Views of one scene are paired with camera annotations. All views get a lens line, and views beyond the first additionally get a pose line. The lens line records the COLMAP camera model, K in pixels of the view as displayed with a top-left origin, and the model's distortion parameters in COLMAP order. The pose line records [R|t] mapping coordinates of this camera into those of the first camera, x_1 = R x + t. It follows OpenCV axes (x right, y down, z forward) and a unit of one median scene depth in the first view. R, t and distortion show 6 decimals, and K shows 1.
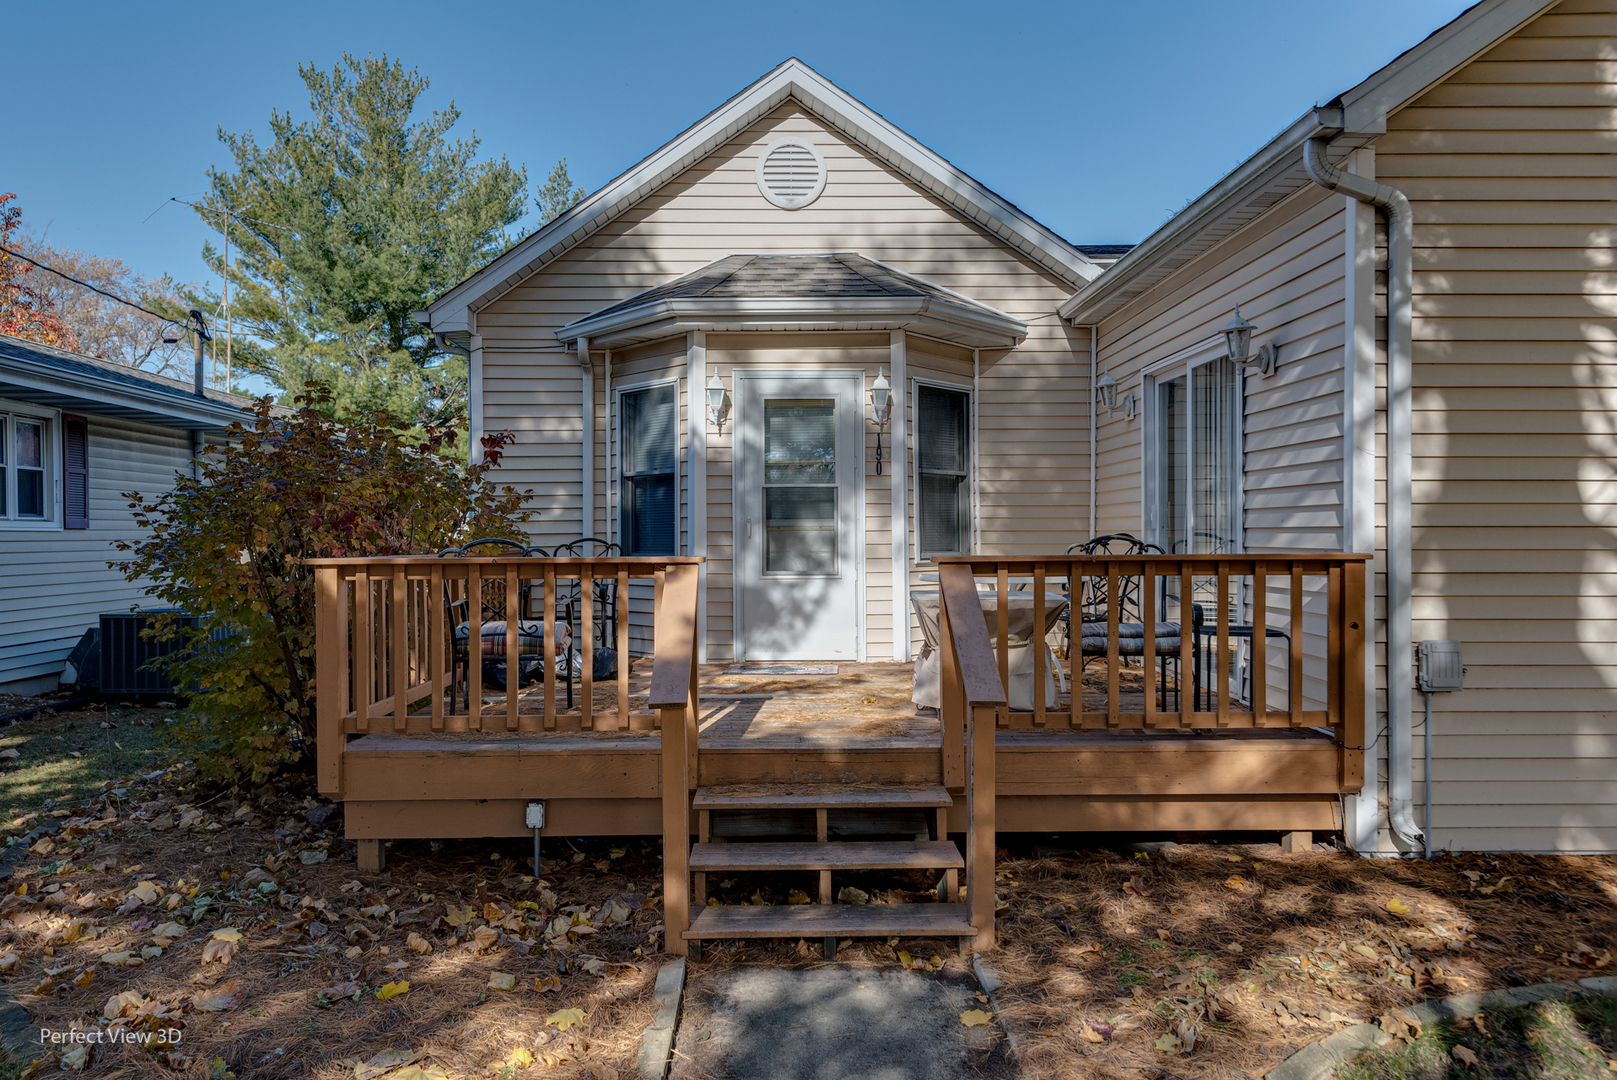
lens RADIAL K [[1053.4, 0, 808.5], [0, 1053.4, 540.0], [0, 0, 1]] dist [0.001606, 0.027361]
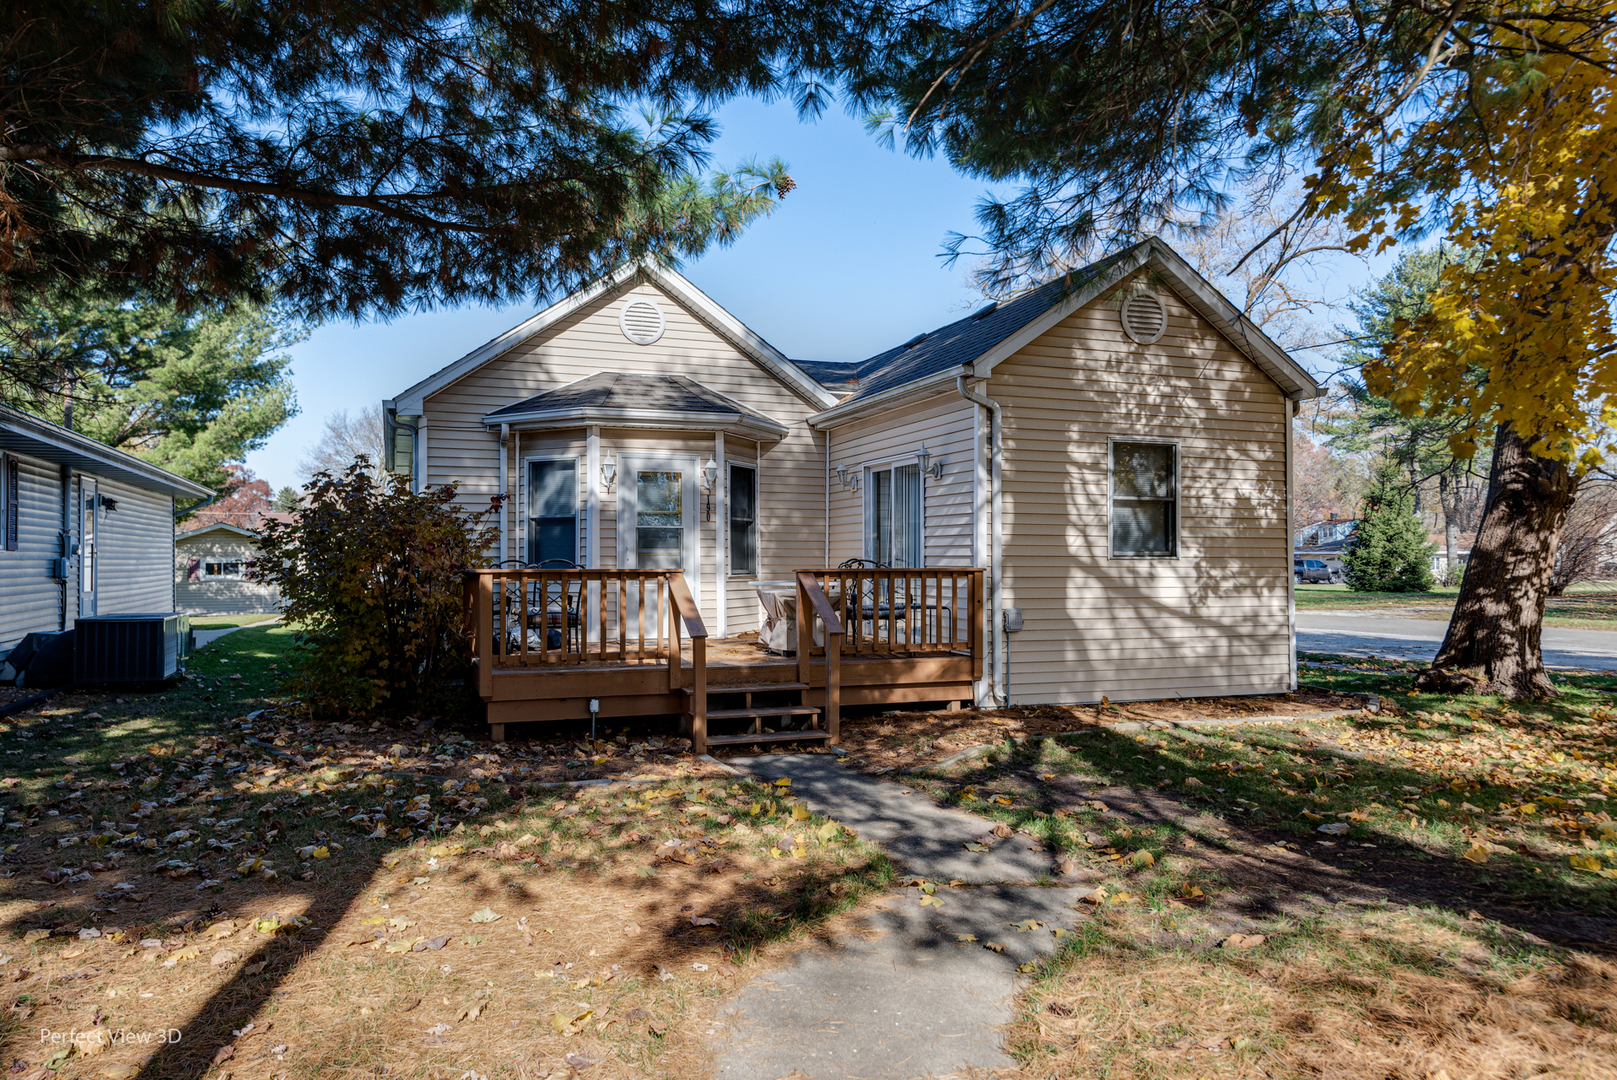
lens RADIAL K [[1053.4, 0, 808.5], [0, 1053.4, 540.0], [0, 0, 1]] dist [0.001606, 0.027361]
pose [[0.941764, 0.010837, 0.336099, -0.330849], [-0.002283, 0.999664, -0.025834, 0.007419], [-0.336266, 0.023562, 0.941472, -0.564380]]
